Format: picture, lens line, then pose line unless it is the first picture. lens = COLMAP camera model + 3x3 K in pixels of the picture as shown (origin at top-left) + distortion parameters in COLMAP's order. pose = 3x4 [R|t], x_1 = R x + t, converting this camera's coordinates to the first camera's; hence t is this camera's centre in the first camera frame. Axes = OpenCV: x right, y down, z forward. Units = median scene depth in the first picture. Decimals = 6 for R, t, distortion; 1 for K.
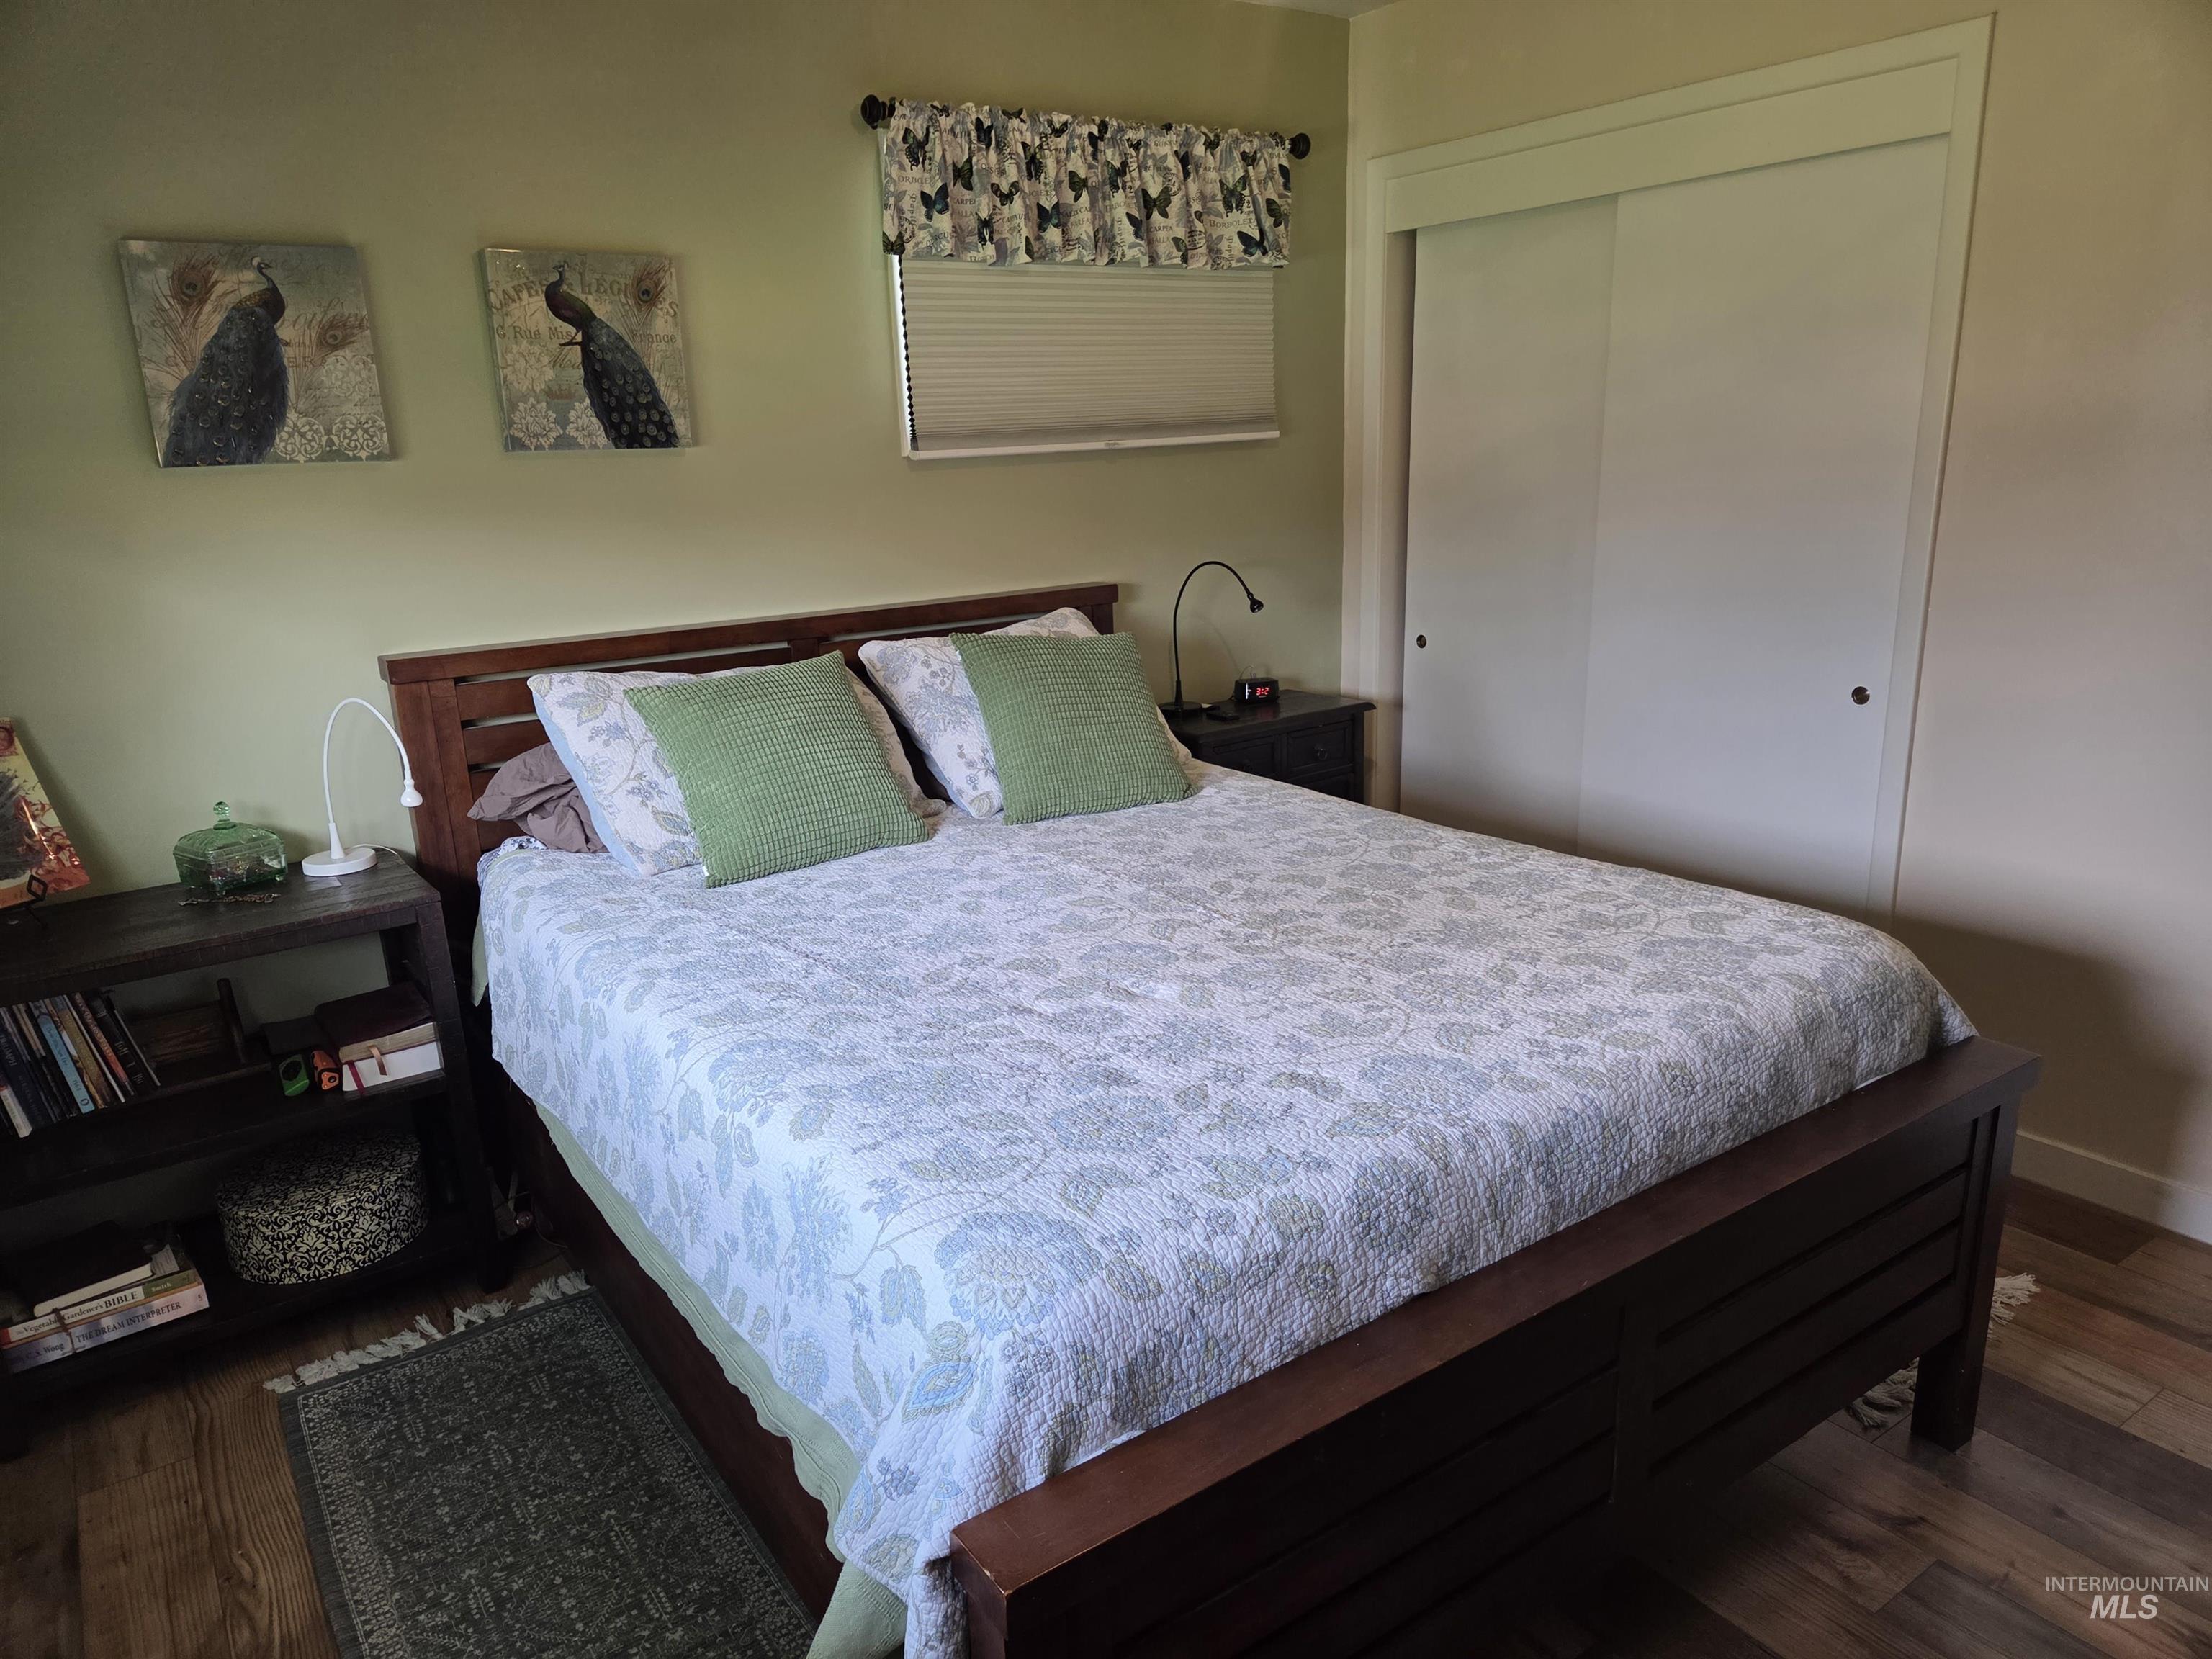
lens RADIAL K [[1473.7, 0, 1101.3], [0, 1473.7, 847.4], [0, 0, 1]] dist [0.045900, -0.034439]
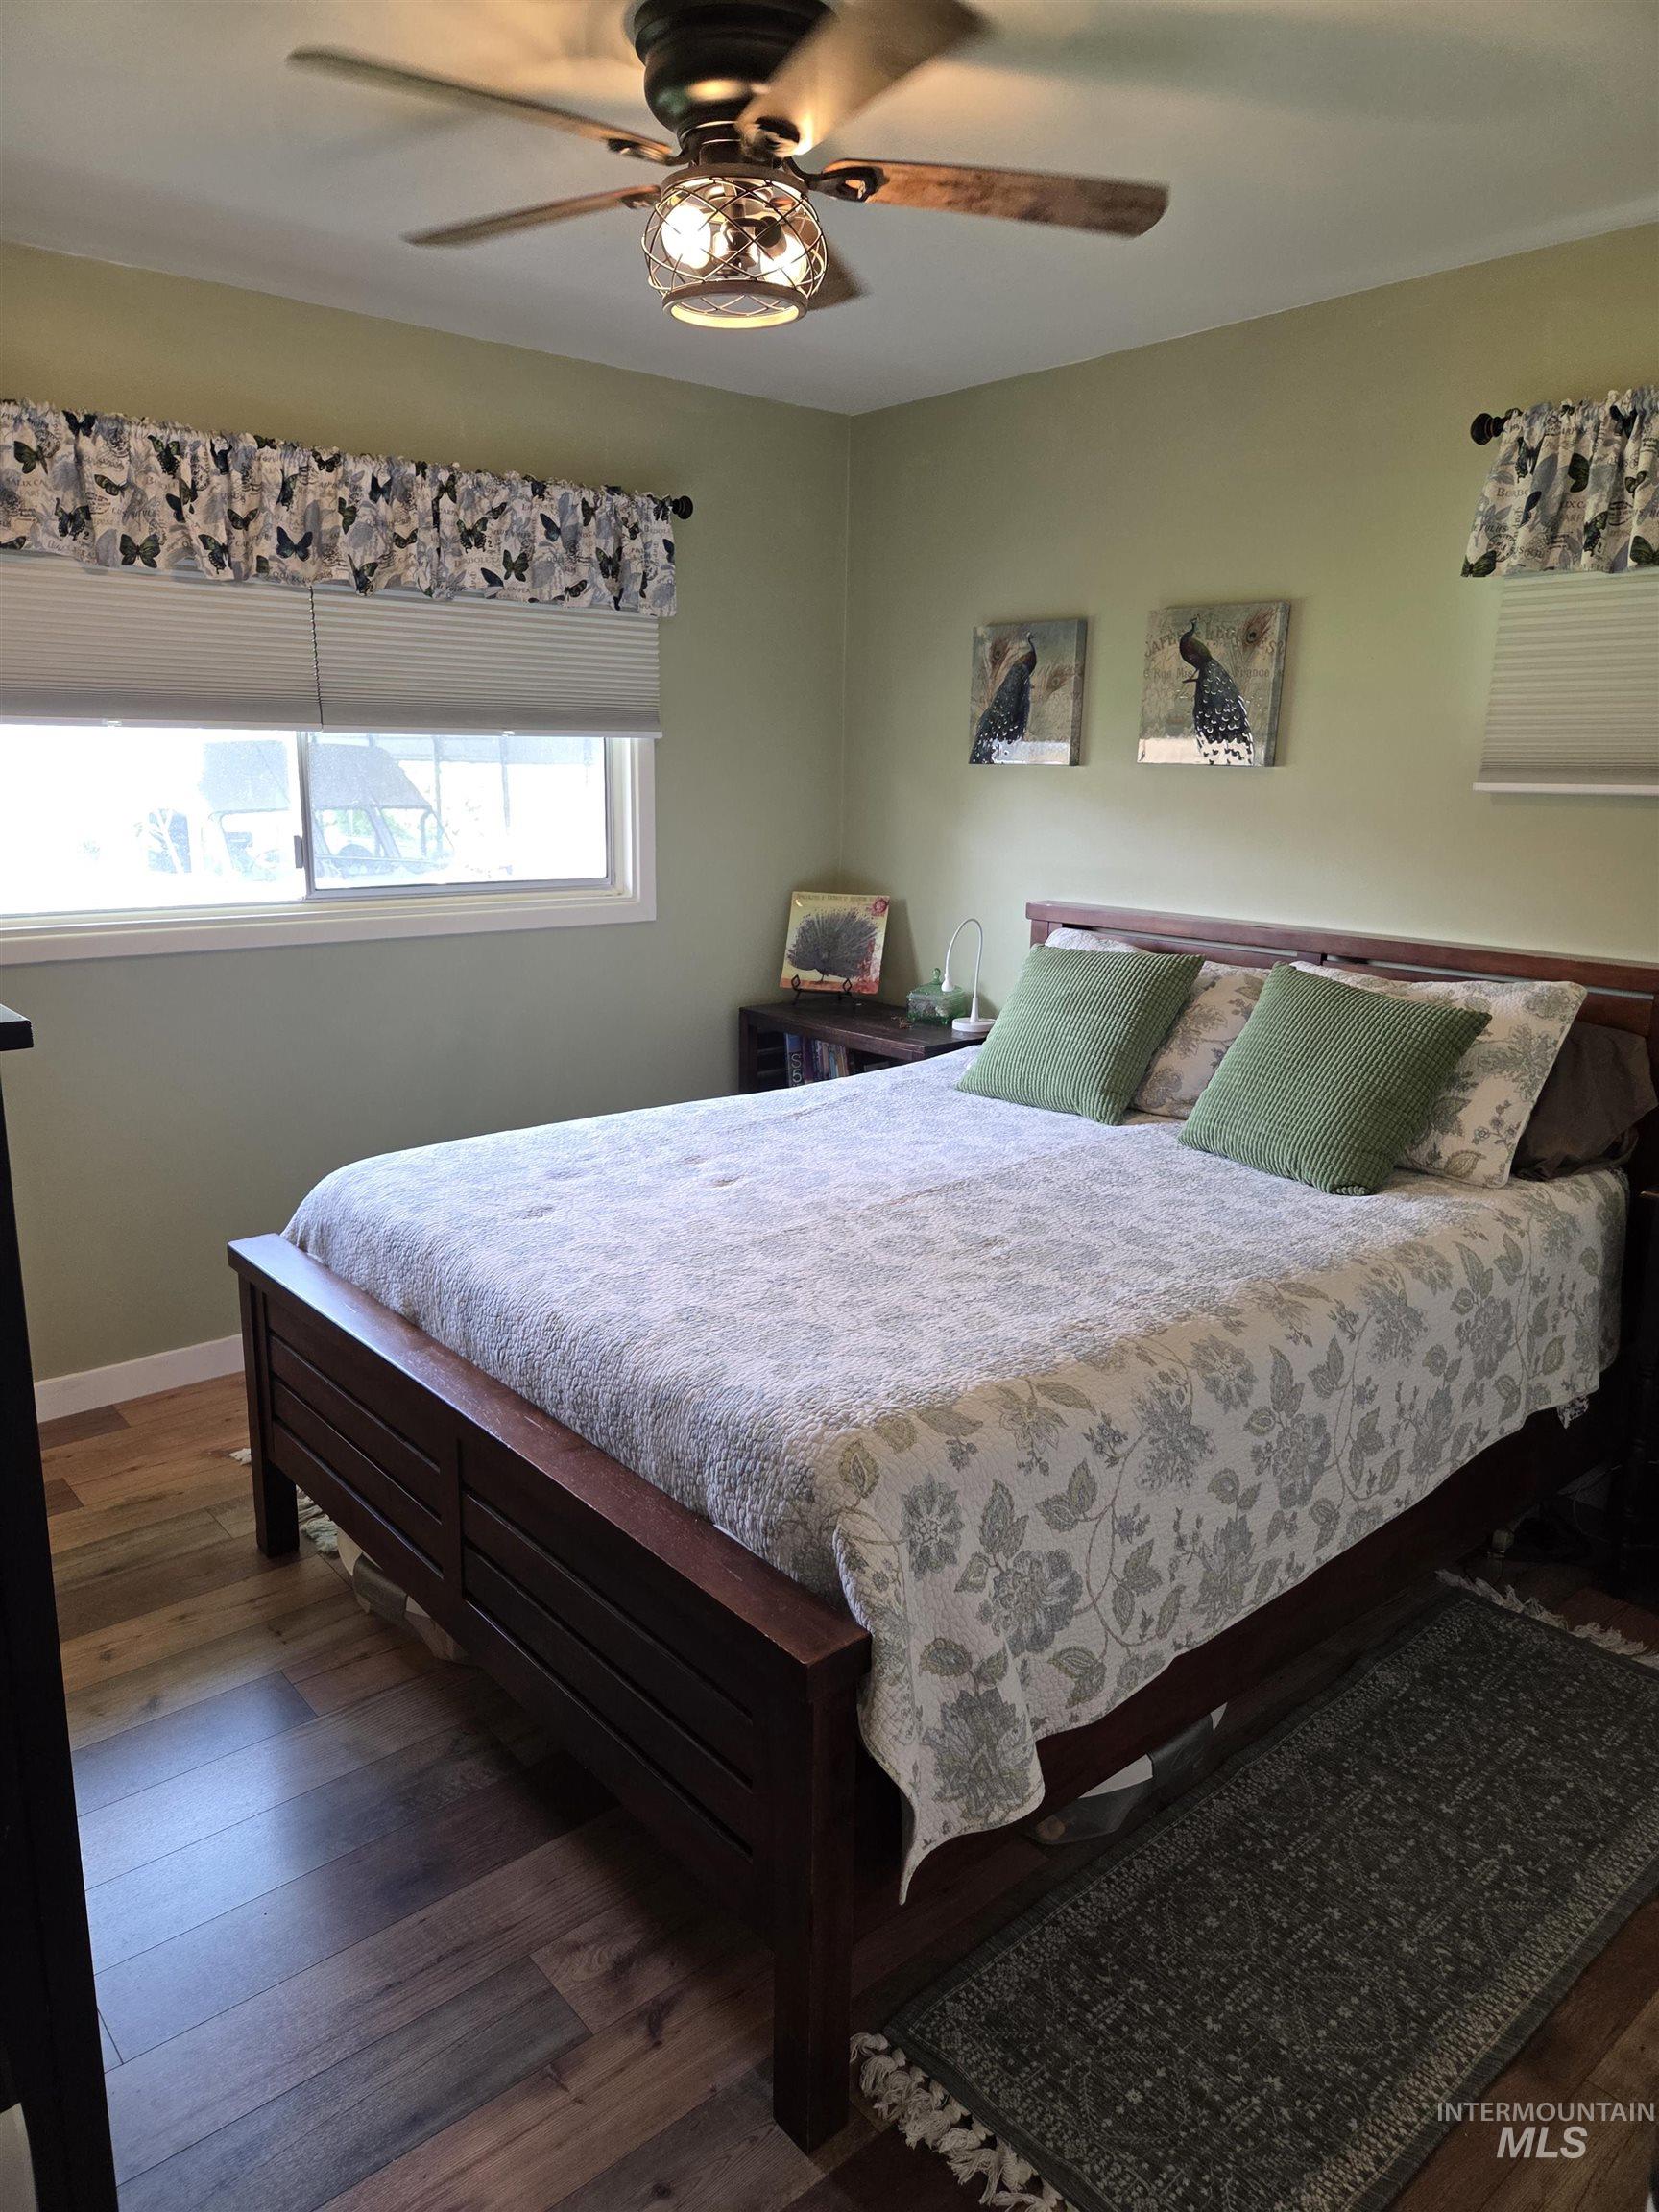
lens RADIAL K [[1473.7, 0, 790.1], [0, 1473.7, 1105.3], [0, 0, 1]] dist [0.045900, -0.034439]
pose [[0.091459, 0.272000, -0.957941, 1.022240], [-0.284263, 0.929077, 0.236664, -0.236848], [0.954374, 0.250662, 0.162292, 0.650194]]
